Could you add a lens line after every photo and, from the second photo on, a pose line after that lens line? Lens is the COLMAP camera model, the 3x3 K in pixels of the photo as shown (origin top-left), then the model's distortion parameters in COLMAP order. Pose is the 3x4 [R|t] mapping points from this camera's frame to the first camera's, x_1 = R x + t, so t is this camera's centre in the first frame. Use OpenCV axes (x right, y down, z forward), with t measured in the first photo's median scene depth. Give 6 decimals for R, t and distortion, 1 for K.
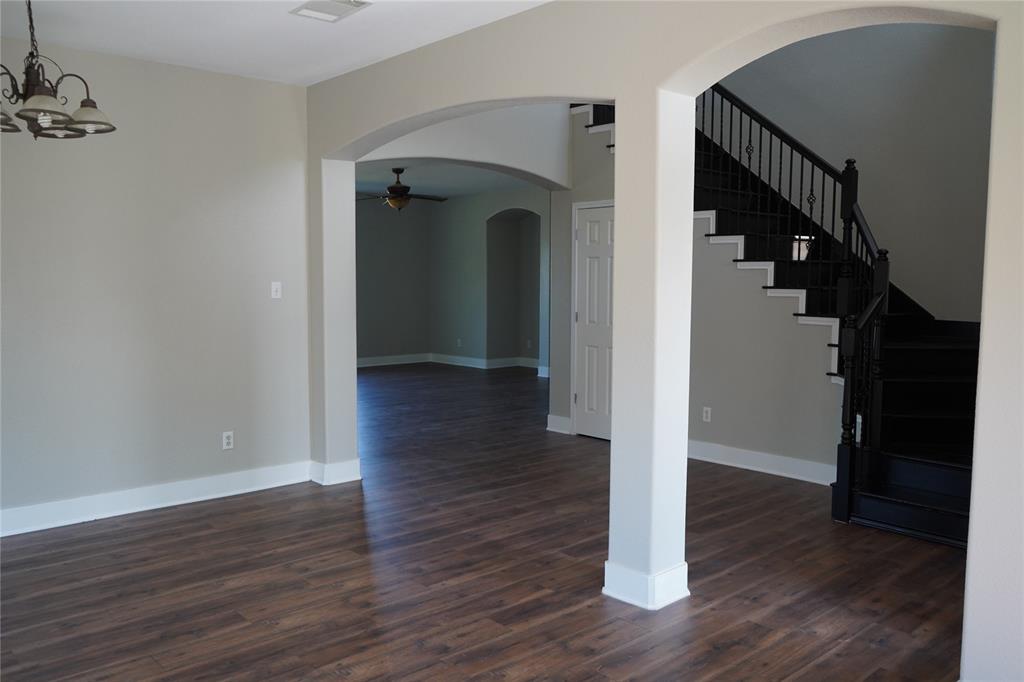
lens RADIAL K [[814.0, 0, 508.9], [0, 814.0, 336.6], [0, 0, 1]] dist [-0.000982, 0.012630]
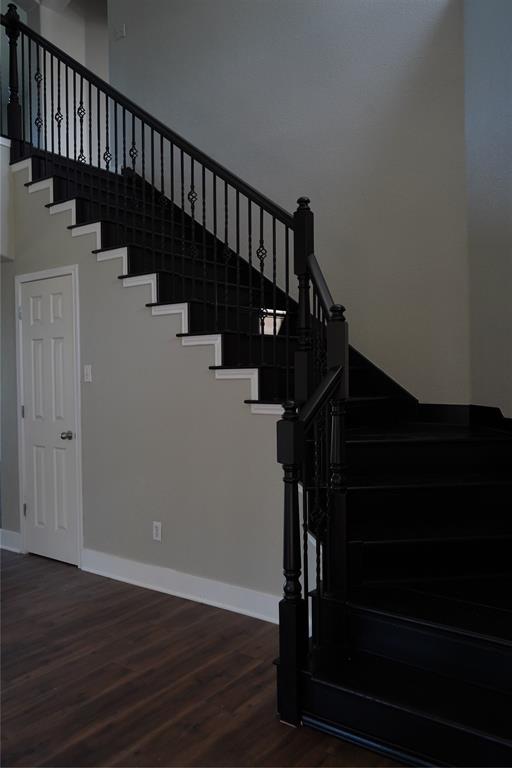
lens RADIAL K [[610.5, 0, 257.6], [0, 610.5, 388.6], [0, 0, 1]] dist [-0.000982, 0.012630]
pose [[0.978001, -0.022216, 0.207414, 0.243242], [0.033566, 0.998116, -0.051361, -0.009548], [-0.205882, 0.057193, 0.976904, 0.437151]]
